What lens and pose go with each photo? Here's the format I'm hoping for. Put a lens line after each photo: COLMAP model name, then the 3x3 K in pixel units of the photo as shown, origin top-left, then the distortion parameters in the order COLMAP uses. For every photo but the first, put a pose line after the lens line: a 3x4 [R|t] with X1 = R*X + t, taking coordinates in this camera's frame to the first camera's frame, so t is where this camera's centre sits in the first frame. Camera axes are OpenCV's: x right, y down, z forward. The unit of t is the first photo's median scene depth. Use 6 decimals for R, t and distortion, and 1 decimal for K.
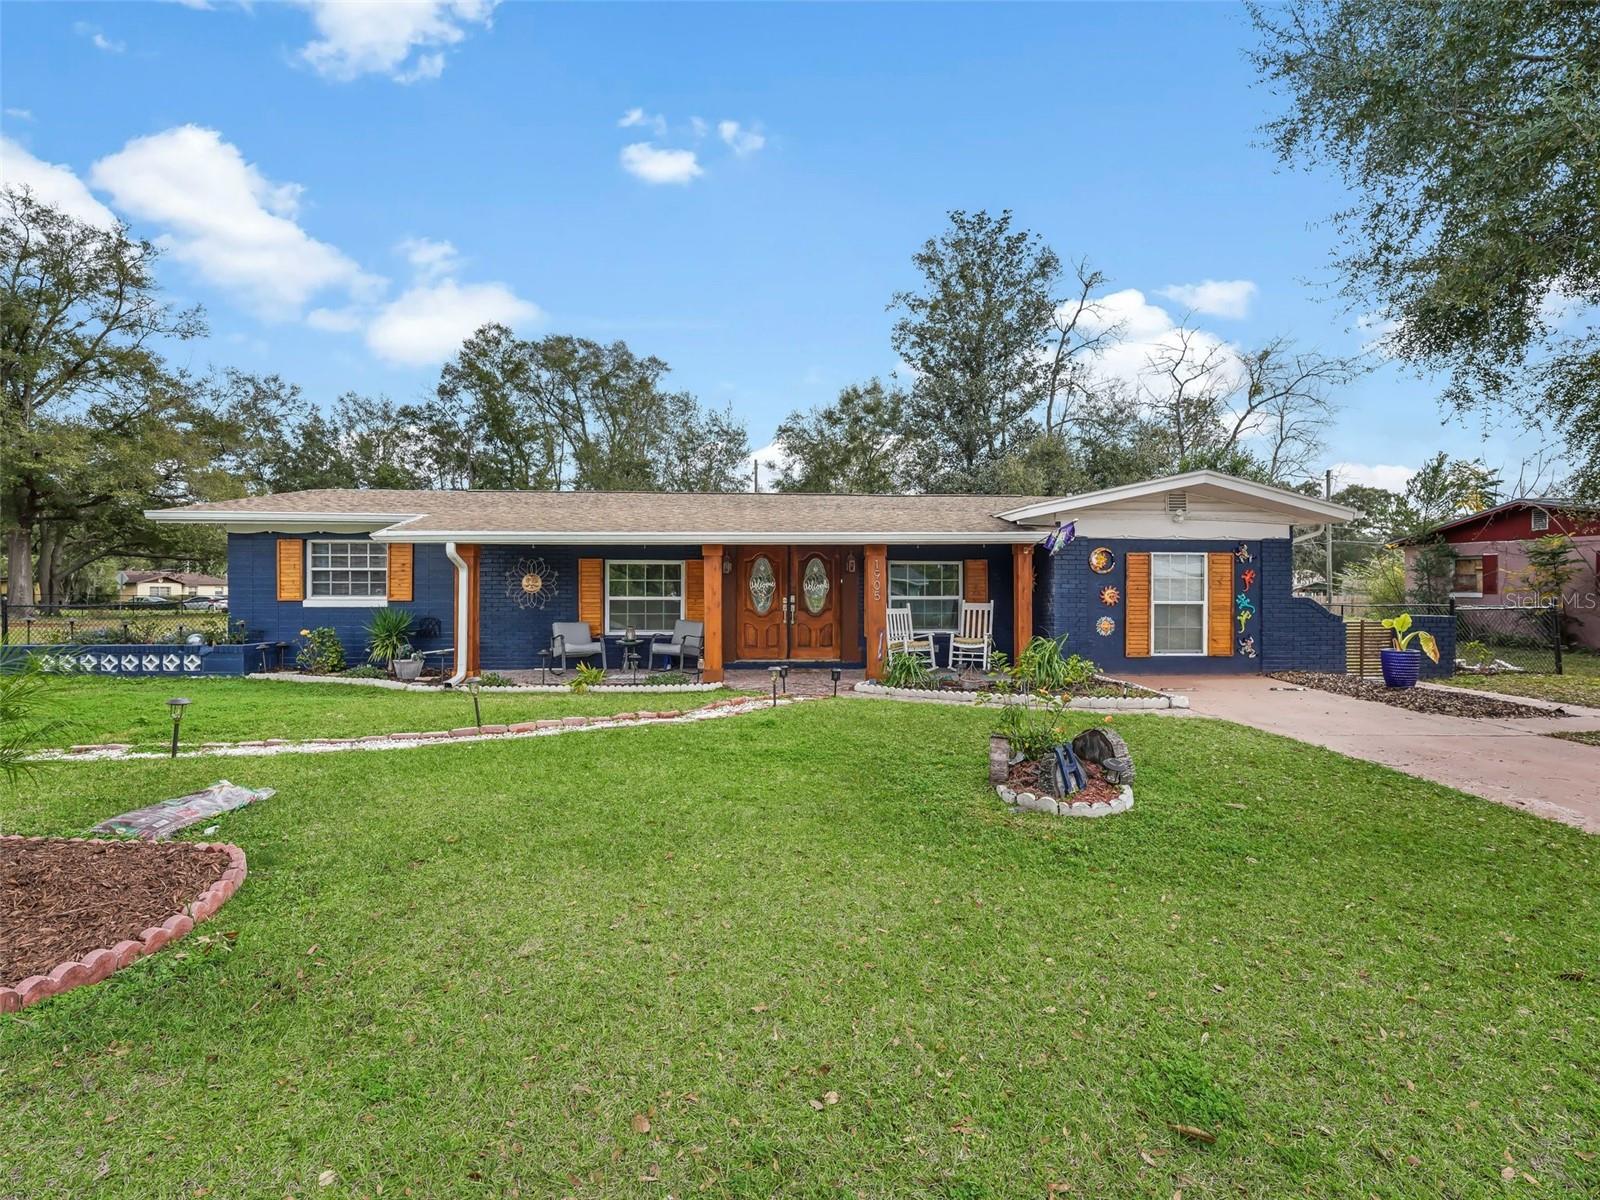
lens RADIAL K [[736.6, 0, 792.5], [0, 736.6, 602.3], [0, 0, 1]] dist [0.000569, -0.000572]
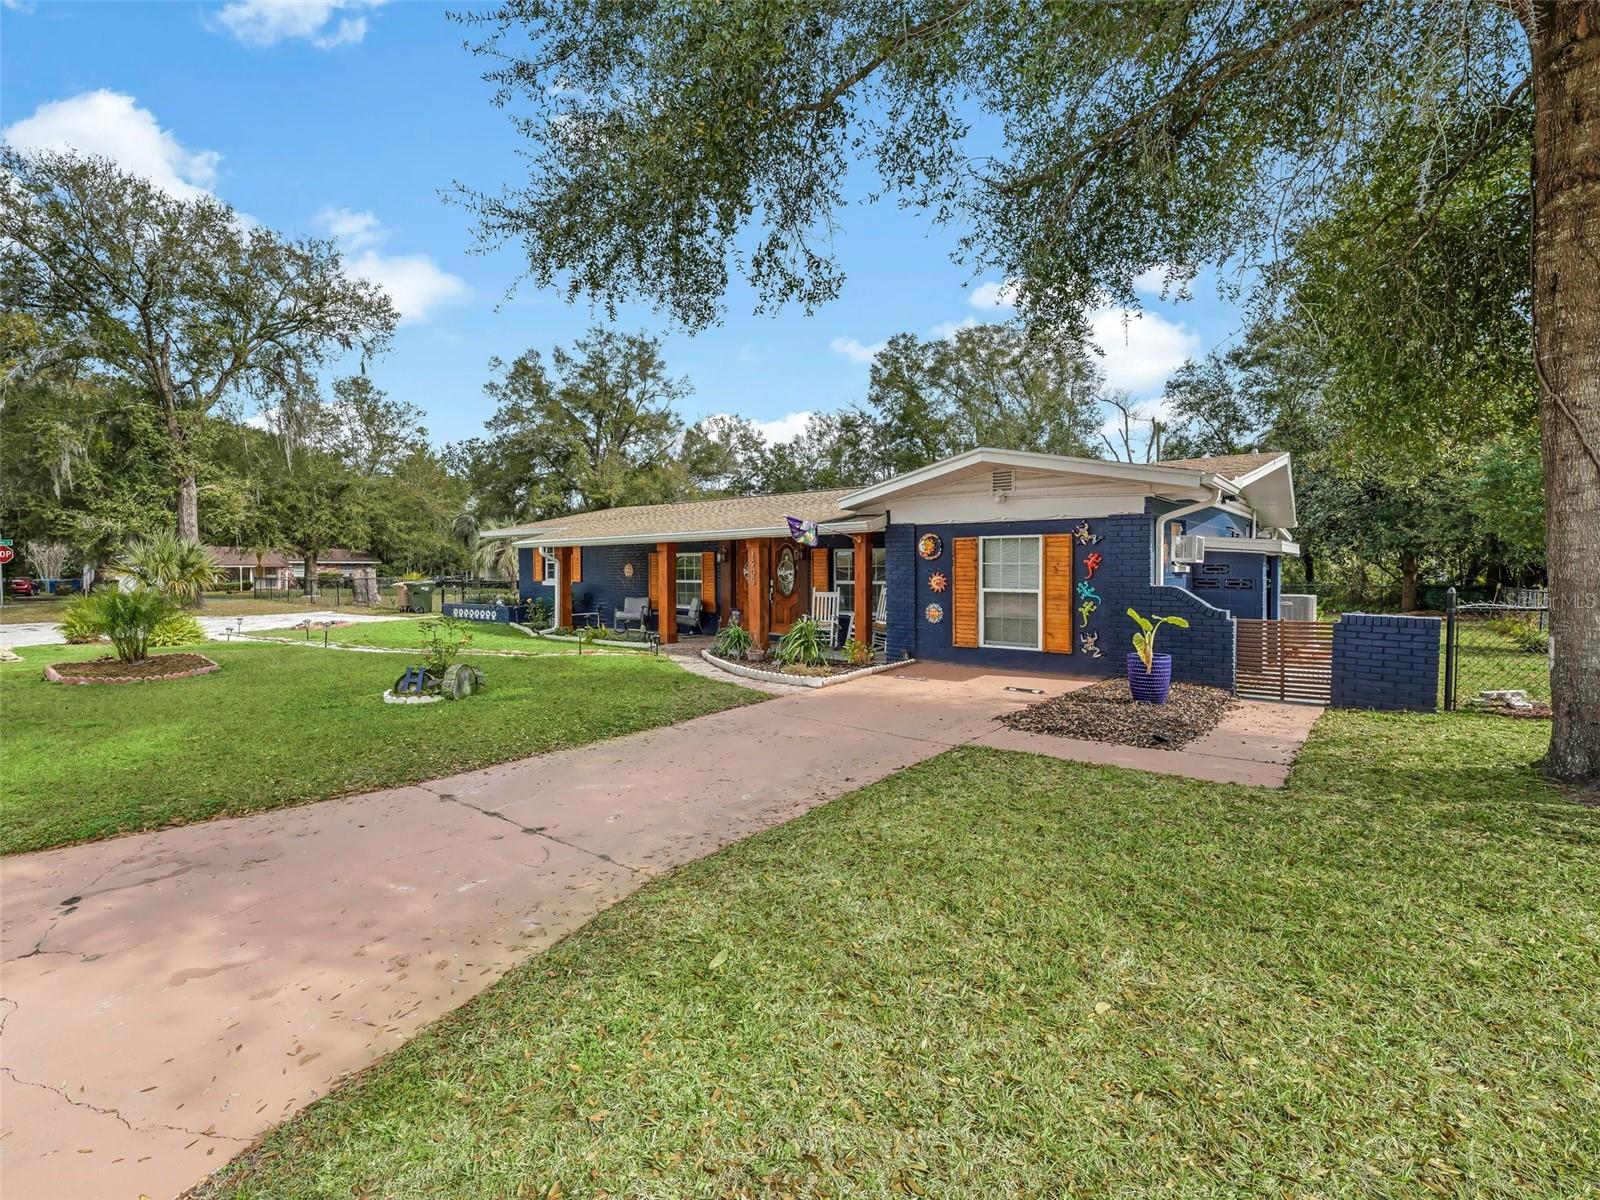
lens RADIAL K [[736.6, 0, 792.5], [0, 736.6, 602.3], [0, 0, 1]] dist [0.000569, -0.000572]
pose [[0.746775, 0.025545, -0.664585, 0.926861], [-0.003960, 0.999415, 0.033966, -0.014871], [0.665064, -0.022734, 0.746440, 0.140100]]
